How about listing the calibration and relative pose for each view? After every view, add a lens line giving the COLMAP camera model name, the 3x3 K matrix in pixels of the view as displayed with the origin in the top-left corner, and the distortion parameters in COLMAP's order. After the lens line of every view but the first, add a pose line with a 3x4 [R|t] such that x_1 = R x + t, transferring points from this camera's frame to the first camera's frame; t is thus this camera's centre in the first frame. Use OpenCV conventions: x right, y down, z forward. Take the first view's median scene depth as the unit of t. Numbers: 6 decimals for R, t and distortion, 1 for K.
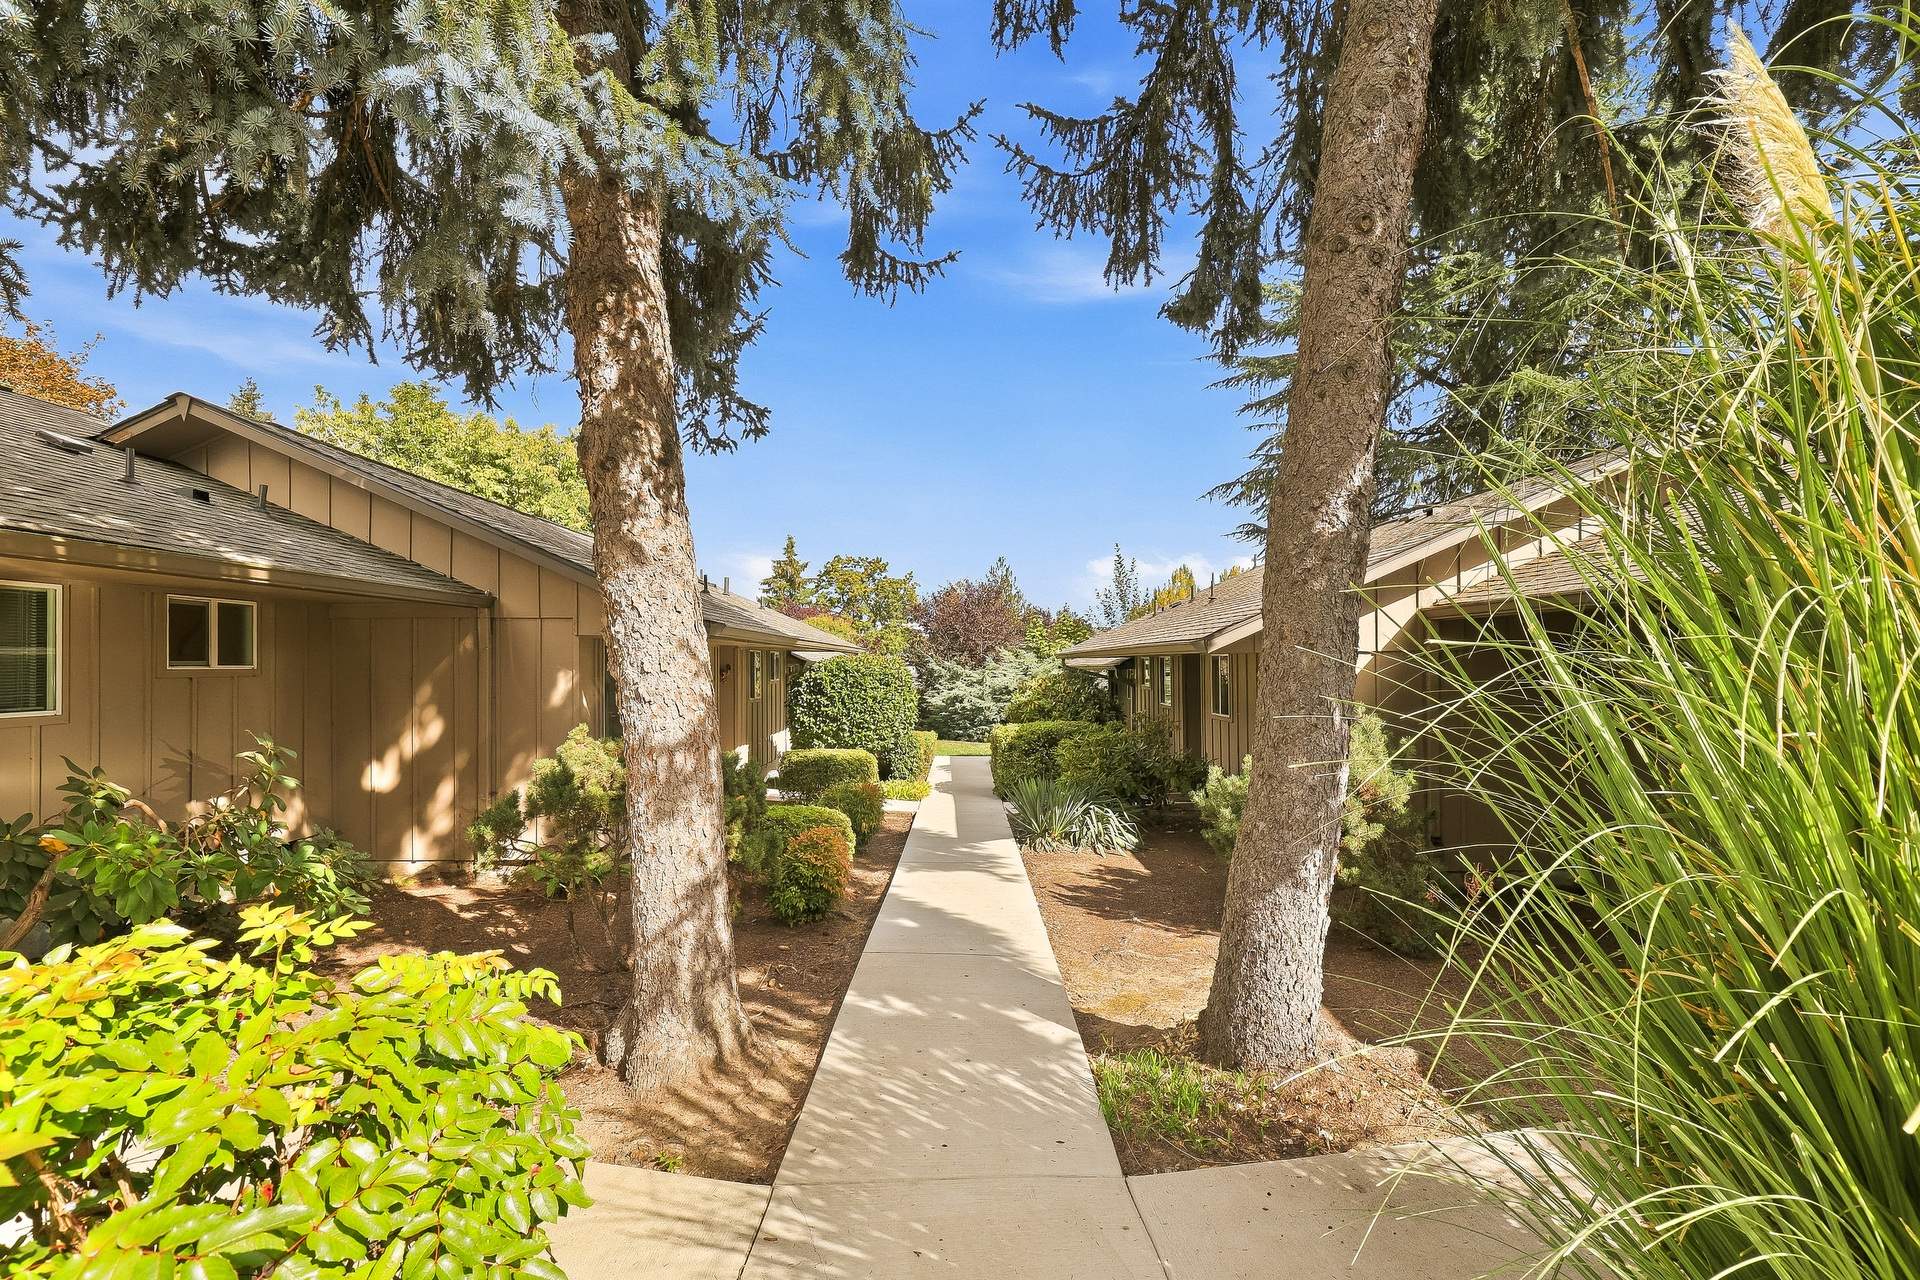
lens RADIAL K [[884.2, 0, 958.5], [0, 884.2, 650.8], [0, 0, 1]] dist [0.000964, 0.000248]
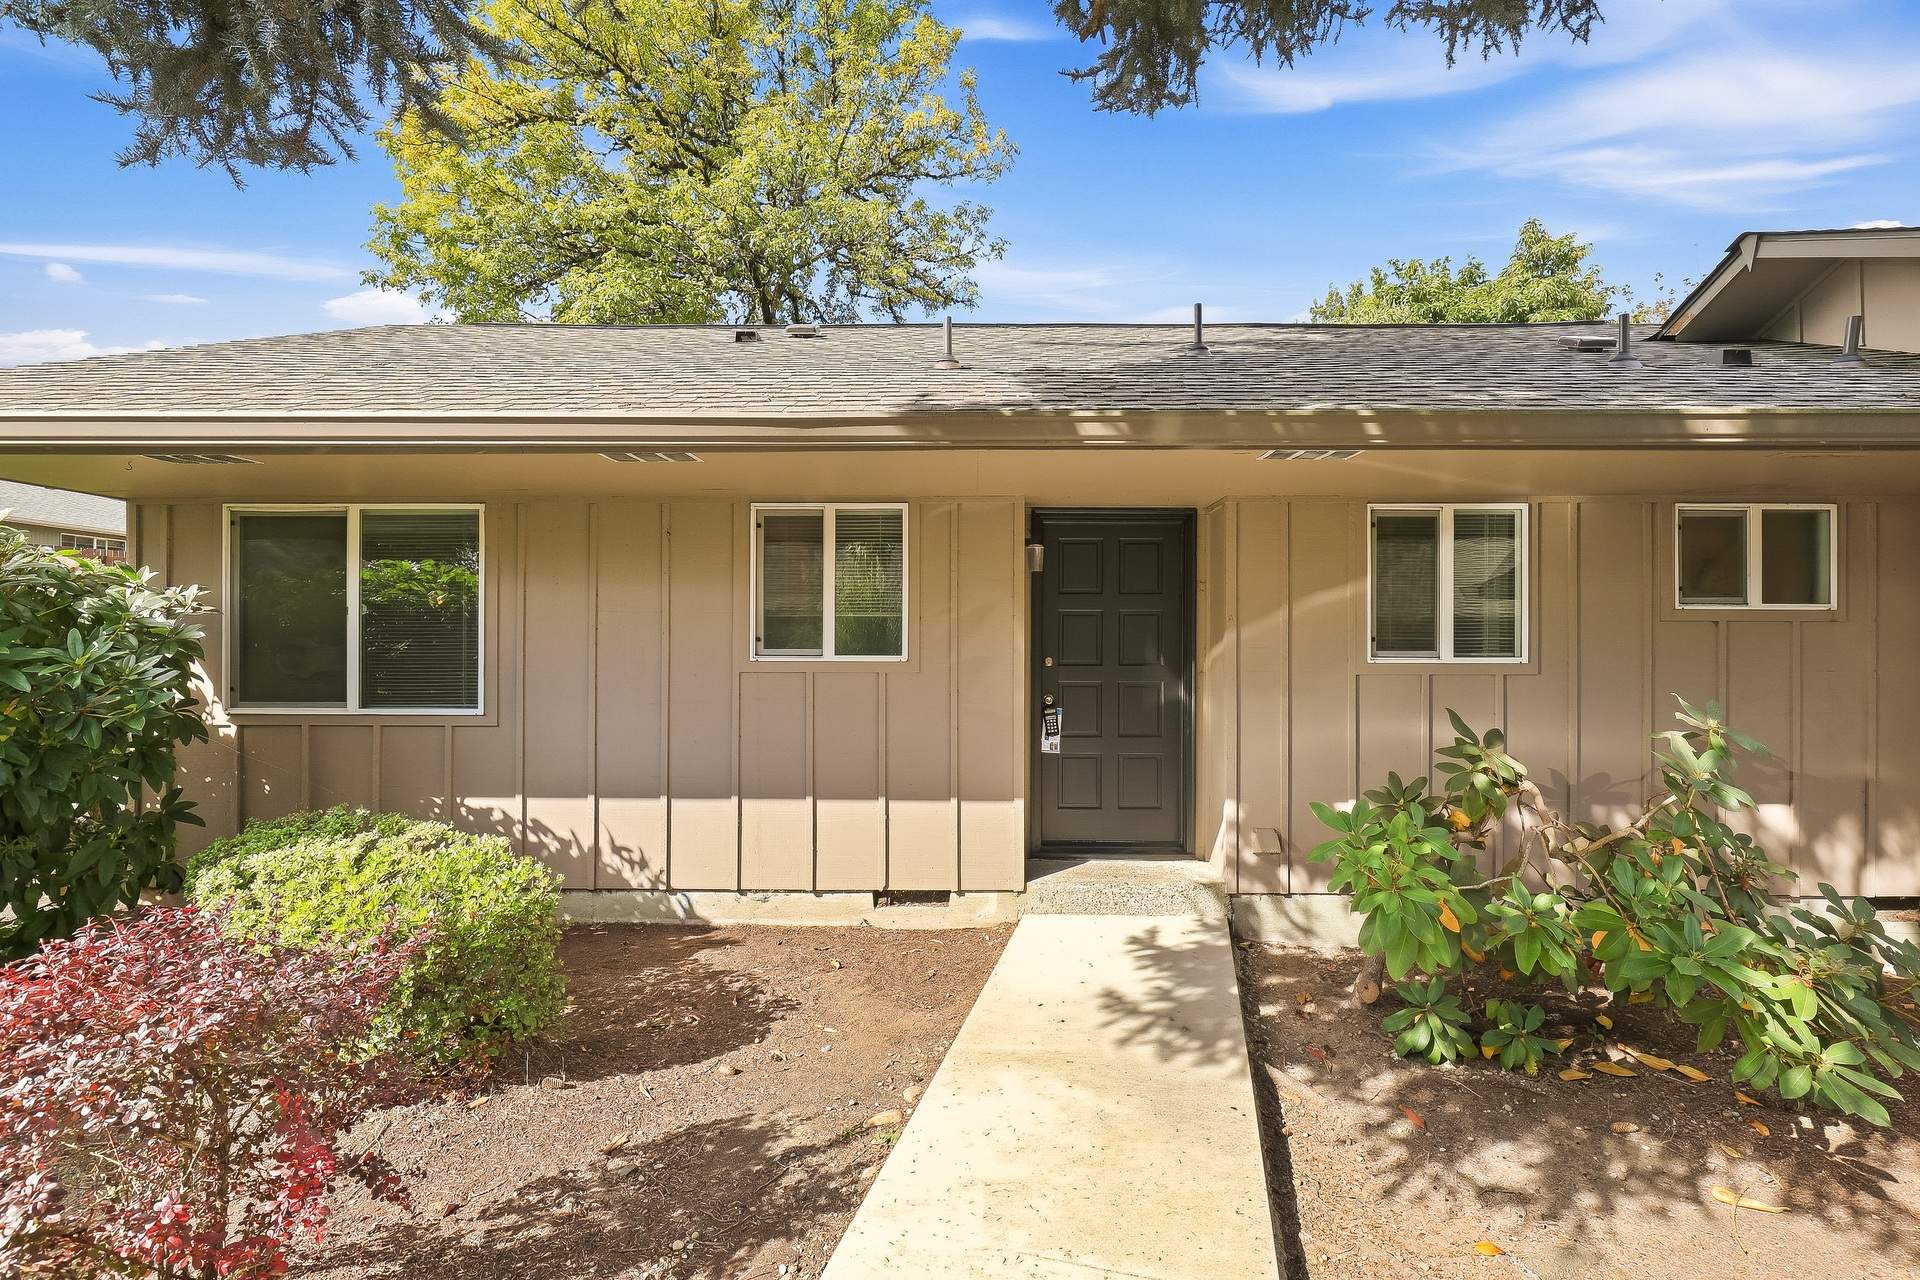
lens RADIAL K [[884.2, 0, 958.7], [0, 884.2, 645.2], [0, 0, 1]] dist [0.000964, 0.000248]
pose [[-0.011777, 0.005125, -0.999918, -0.164545], [0.014434, 0.999884, 0.004955, 0.036427], [0.999826, -0.014375, -0.011850, 0.407391]]
